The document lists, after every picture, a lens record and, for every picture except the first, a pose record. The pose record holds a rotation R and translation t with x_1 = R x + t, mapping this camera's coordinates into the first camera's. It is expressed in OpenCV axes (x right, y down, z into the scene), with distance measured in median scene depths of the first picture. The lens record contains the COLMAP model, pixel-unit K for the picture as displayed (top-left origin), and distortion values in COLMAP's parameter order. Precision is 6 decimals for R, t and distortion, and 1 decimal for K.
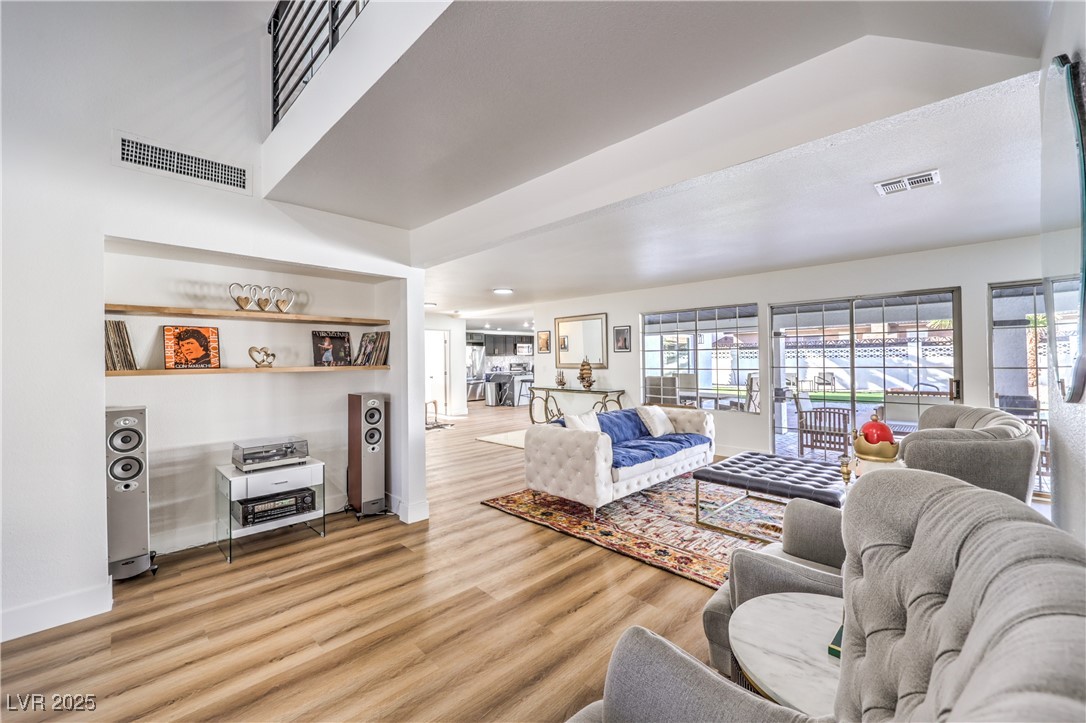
lens RADIAL K [[435.4, 0, 542.9], [0, 435.4, 355.0], [0, 0, 1]] dist [0.000842, 0.000018]
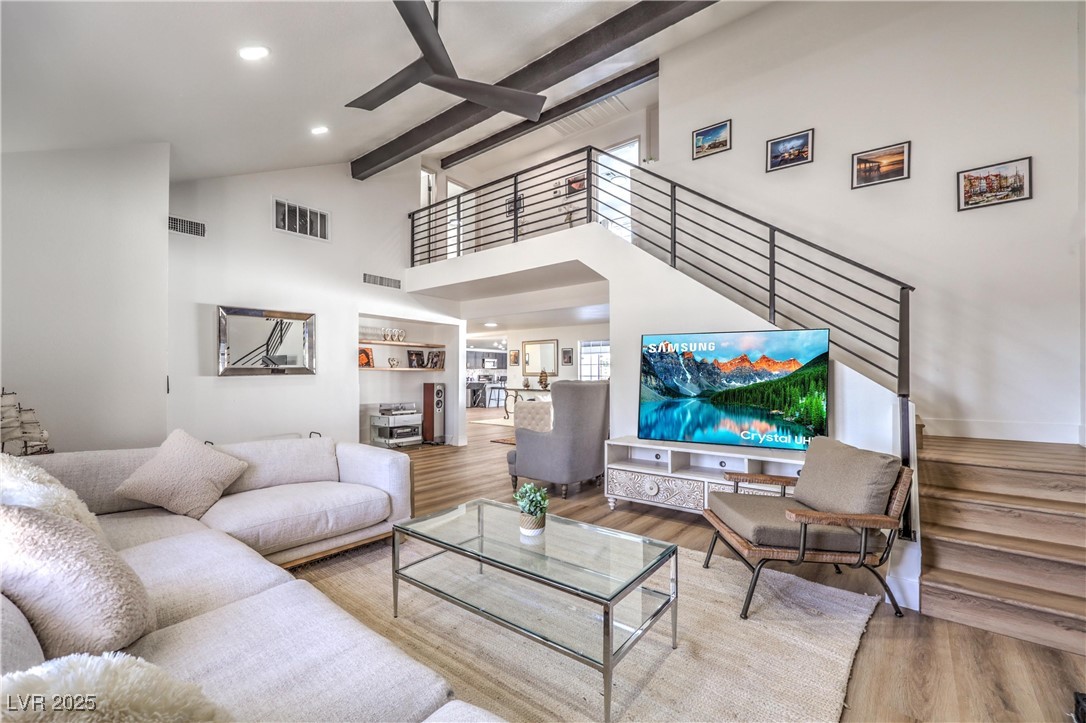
lens RADIAL K [[447.4, 0, 545.7], [0, 447.4, 373.7], [0, 0, 1]] dist [0.000205, 0.000002]
pose [[0.993288, 0.013965, 0.114819, -0.065378], [-0.014580, 0.999883, 0.004522, 0.014699], [-0.114743, -0.006166, 0.993376, -0.492869]]
